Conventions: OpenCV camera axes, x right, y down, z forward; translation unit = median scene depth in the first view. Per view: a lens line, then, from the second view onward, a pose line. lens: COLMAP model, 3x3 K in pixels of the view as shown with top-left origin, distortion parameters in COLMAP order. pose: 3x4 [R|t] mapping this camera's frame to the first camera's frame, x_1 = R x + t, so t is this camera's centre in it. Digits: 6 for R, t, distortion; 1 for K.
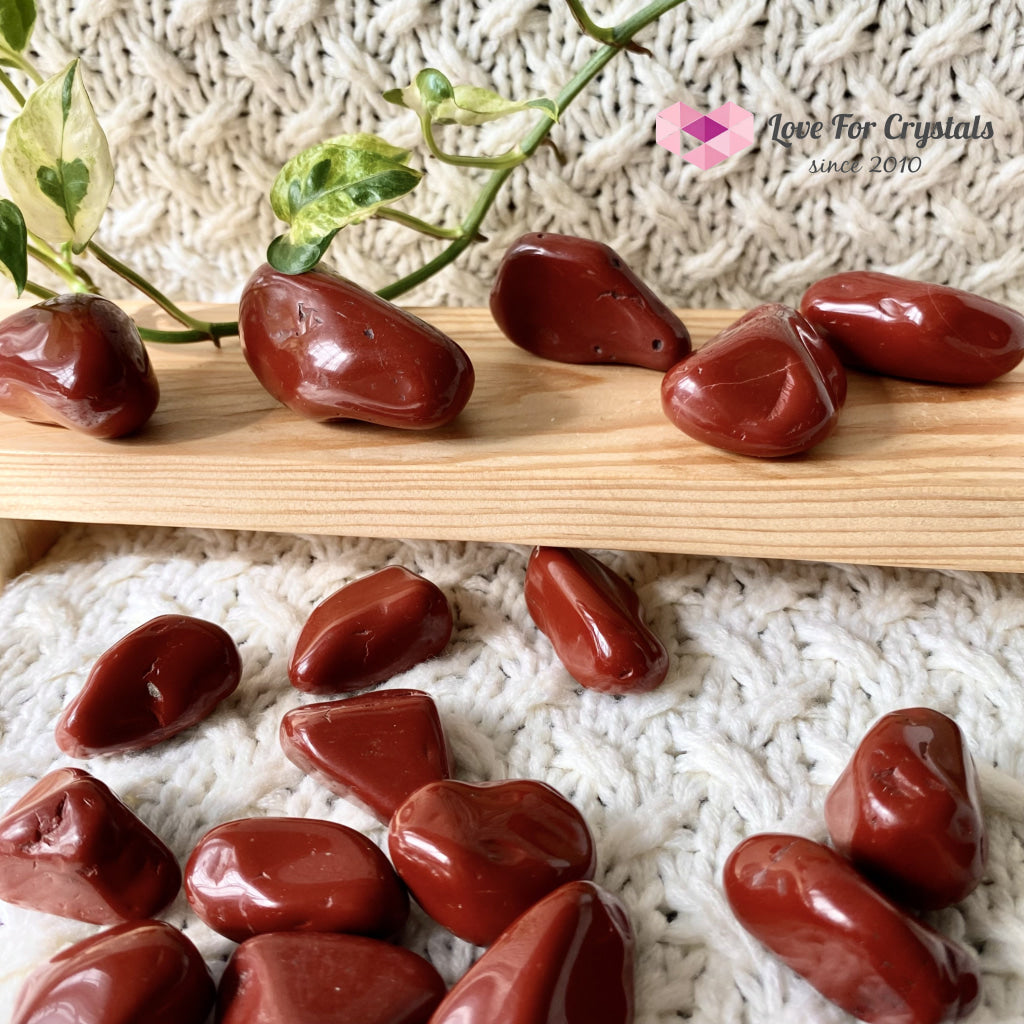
lens RADIAL K [[1125.2, 0, 512.0], [0, 1125.2, 512.0], [0, 0, 1]] dist [0.082315, -0.314503]
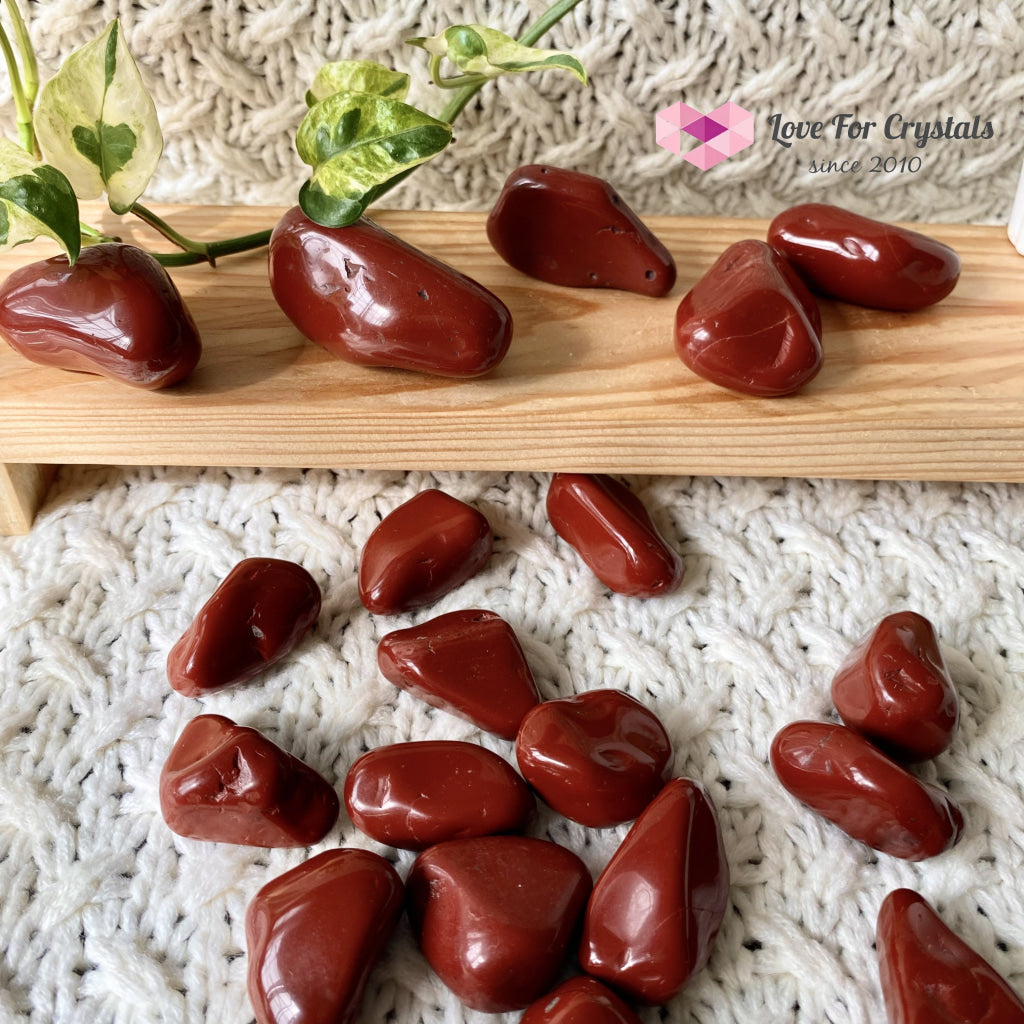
lens RADIAL K [[1125.2, 0, 512.0], [0, 1125.2, 512.0], [0, 0, 1]] dist [0.082315, -0.314503]
pose [[0.976258, -0.068681, 0.205436, -0.271005], [0.018802, 0.971692, 0.235504, -0.202466], [-0.215795, -0.226050, 0.949913, -0.088565]]
